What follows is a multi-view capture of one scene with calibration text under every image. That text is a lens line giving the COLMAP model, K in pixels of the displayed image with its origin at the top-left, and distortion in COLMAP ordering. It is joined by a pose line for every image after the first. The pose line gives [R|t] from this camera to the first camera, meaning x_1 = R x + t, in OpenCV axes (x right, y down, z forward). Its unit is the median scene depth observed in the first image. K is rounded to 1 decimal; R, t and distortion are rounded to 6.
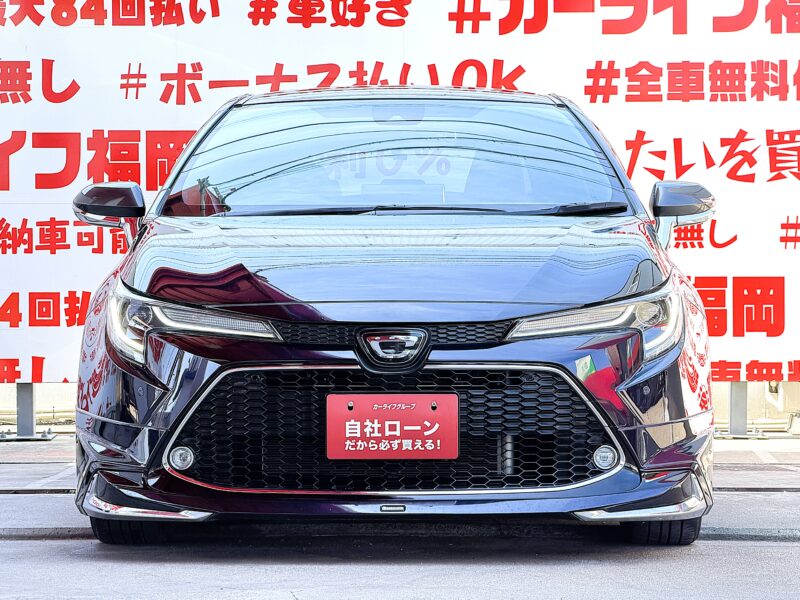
lens RADIAL K [[2453.5, 0, 400.0], [0, 2453.5, 300.0], [0, 0, 1]] dist [0.101993, 2.578672]
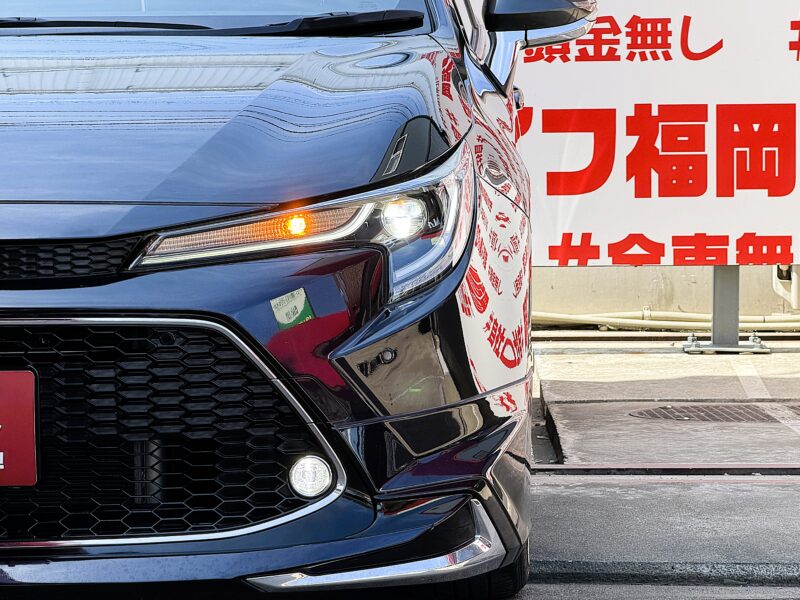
lens RADIAL K [[3118.3, 0, 400.0], [0, 3118.3, 300.0], [0, 0, 1]] dist [0.083701, 4.798708]
pose [[0.999666, -0.003832, -0.025548, 0.119562], [0.005579, 0.997623, 0.068681, -0.024797], [0.025224, -0.068800, 0.997312, 0.282911]]
